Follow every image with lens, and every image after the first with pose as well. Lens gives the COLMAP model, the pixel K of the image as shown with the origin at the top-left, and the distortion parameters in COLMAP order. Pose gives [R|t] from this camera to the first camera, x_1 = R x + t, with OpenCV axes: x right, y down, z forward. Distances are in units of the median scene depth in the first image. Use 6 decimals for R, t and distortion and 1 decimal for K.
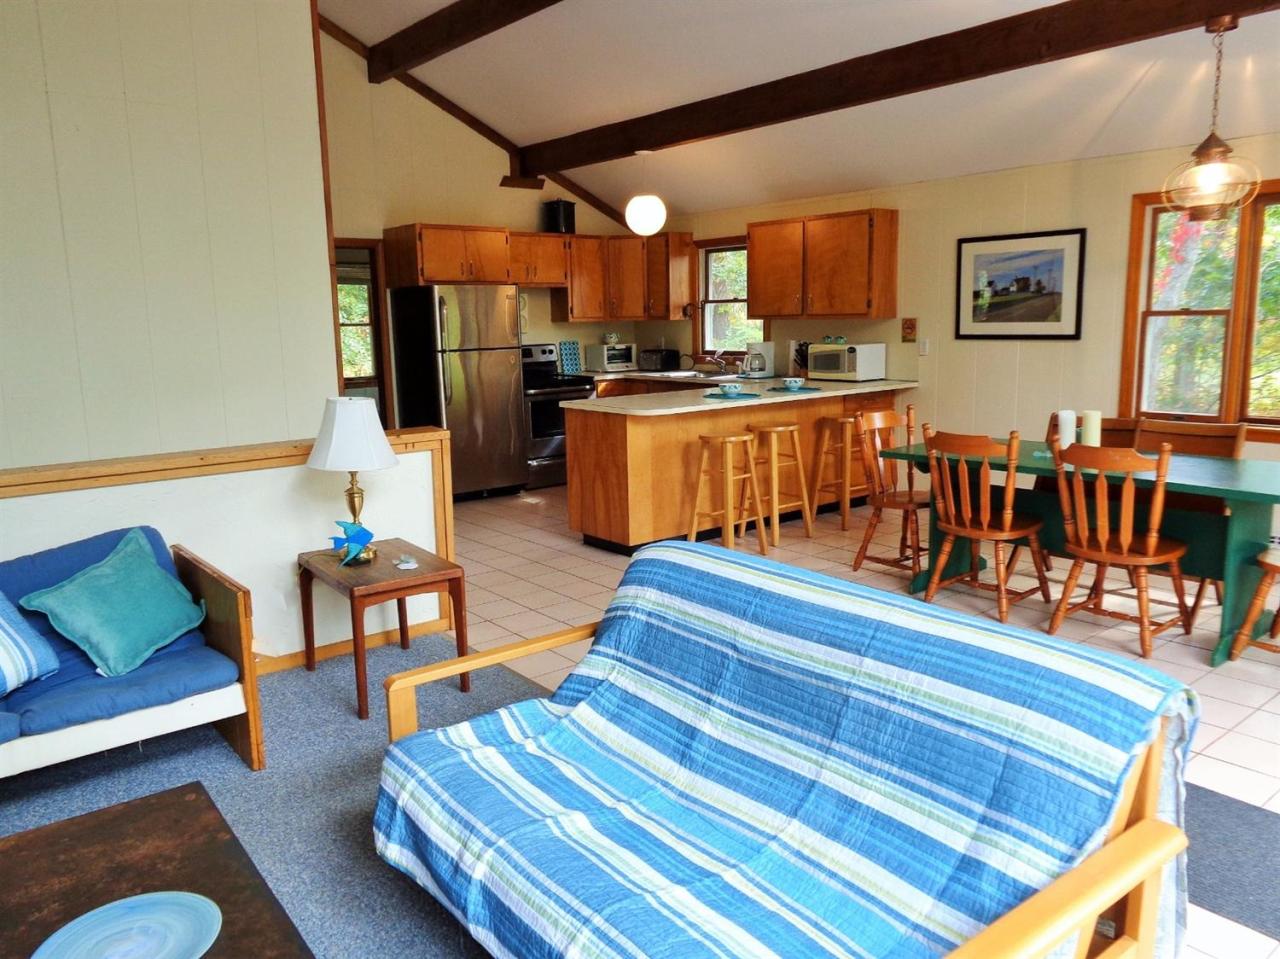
lens RADIAL K [[944.4, 0, 640.0], [0, 944.4, 479.5], [0, 0, 1]] dist [-0.006691, -0.005552]
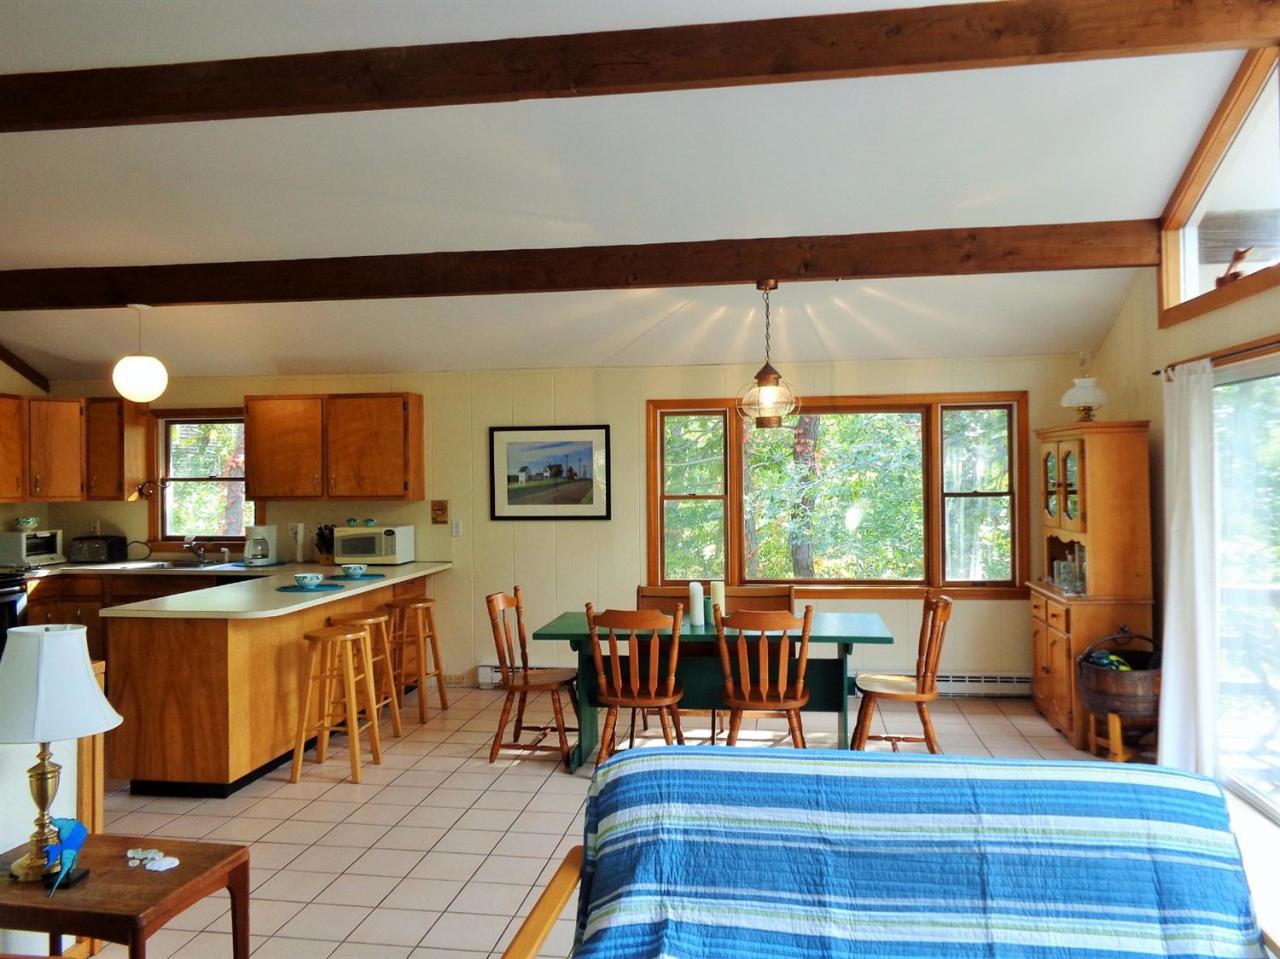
lens RADIAL K [[954.1, 0, 640.0], [0, 954.1, 479.5], [0, 0, 1]] dist [-0.002357, 0.006908]
pose [[0.736577, 0.015655, 0.676172, -0.303880], [0.108296, 0.984104, -0.140755, -0.031640], [-0.667627, 0.176903, 0.723173, 0.140117]]
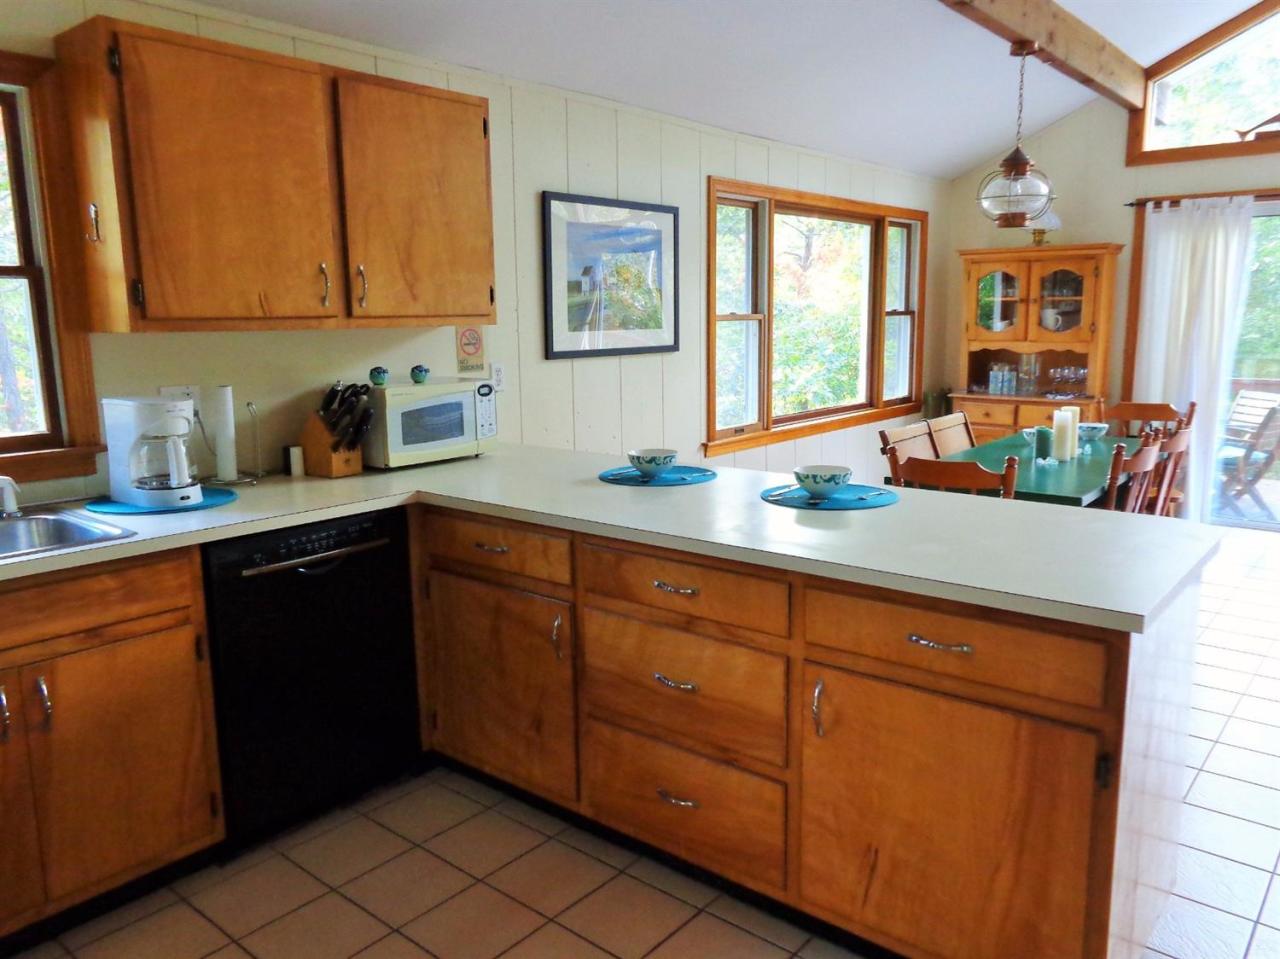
lens RADIAL K [[954.1, 0, 640.0], [0, 954.1, 479.5], [0, 0, 1]] dist [-0.002357, 0.006908]
pose [[-0.193775, -0.142936, 0.970578, -0.326129], [0.185767, 0.966085, 0.179363, -0.203418], [-0.963297, 0.215058, -0.160650, 1.243703]]
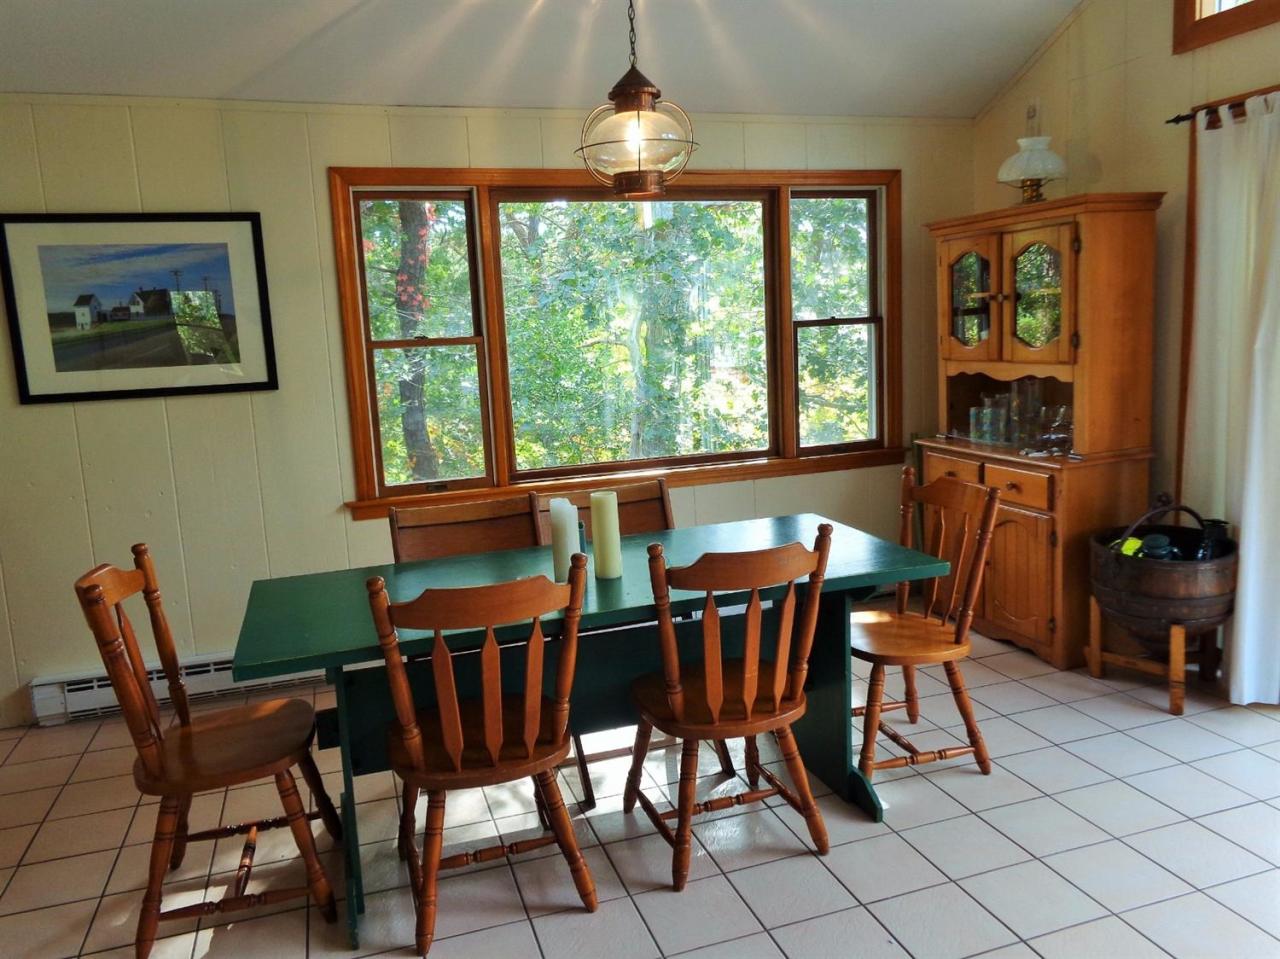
lens RADIAL K [[954.1, 0, 640.0], [0, 954.1, 479.5], [0, 0, 1]] dist [-0.002357, 0.006908]
pose [[0.352413, -0.139062, 0.925455, -0.051259], [0.196609, 0.977830, 0.072064, -0.092058], [-0.914959, 0.156556, 0.371941, 0.578606]]
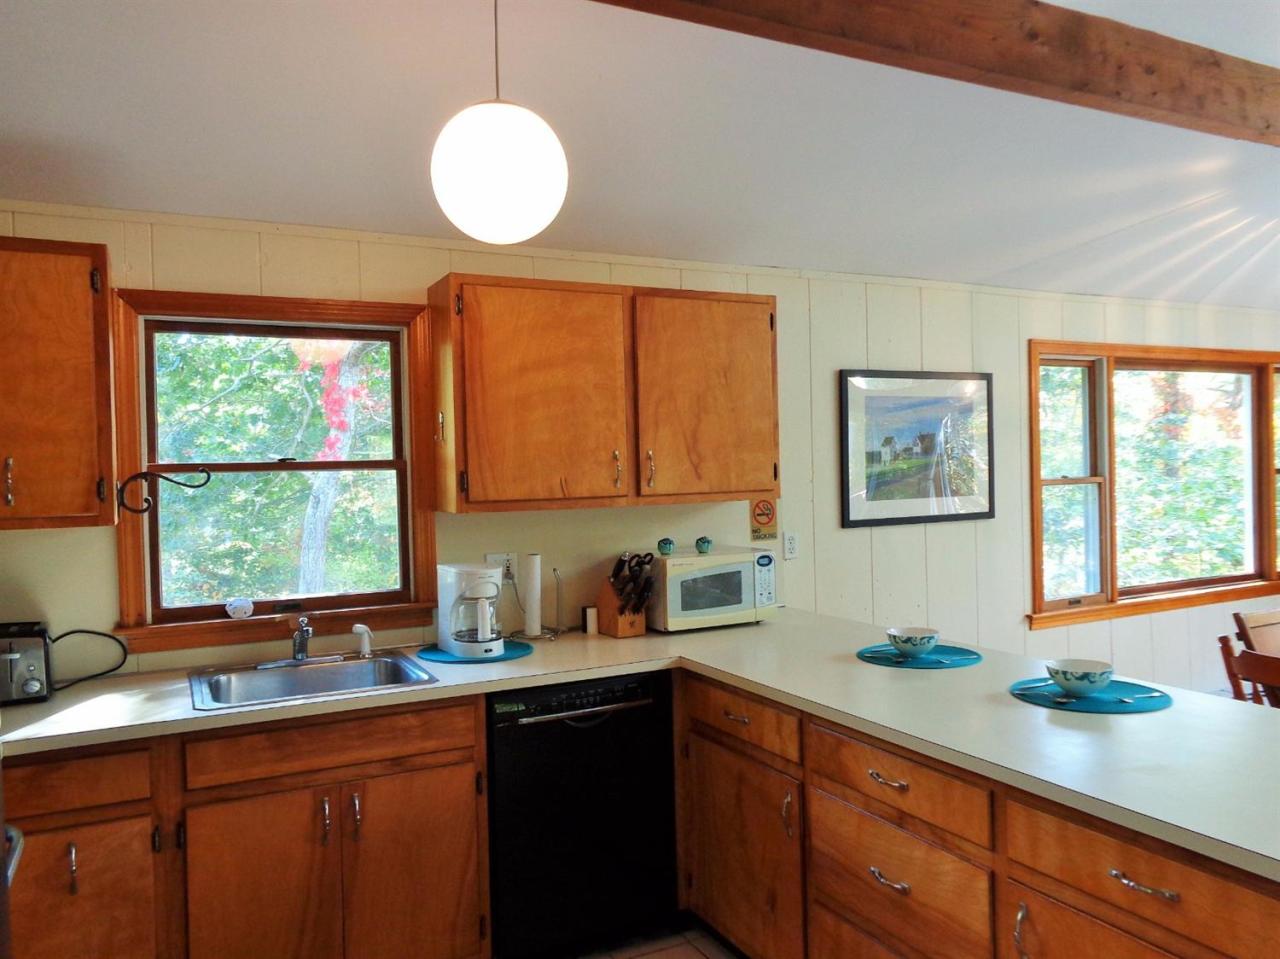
lens RADIAL K [[954.1, 0, 640.0], [0, 954.1, 479.5], [0, 0, 1]] dist [-0.002357, 0.006908]
pose [[0.208195, 0.003413, 0.978081, -0.354999], [0.188385, 0.981130, -0.043524, -0.209125], [-0.959774, 0.193317, 0.203624, 1.169932]]
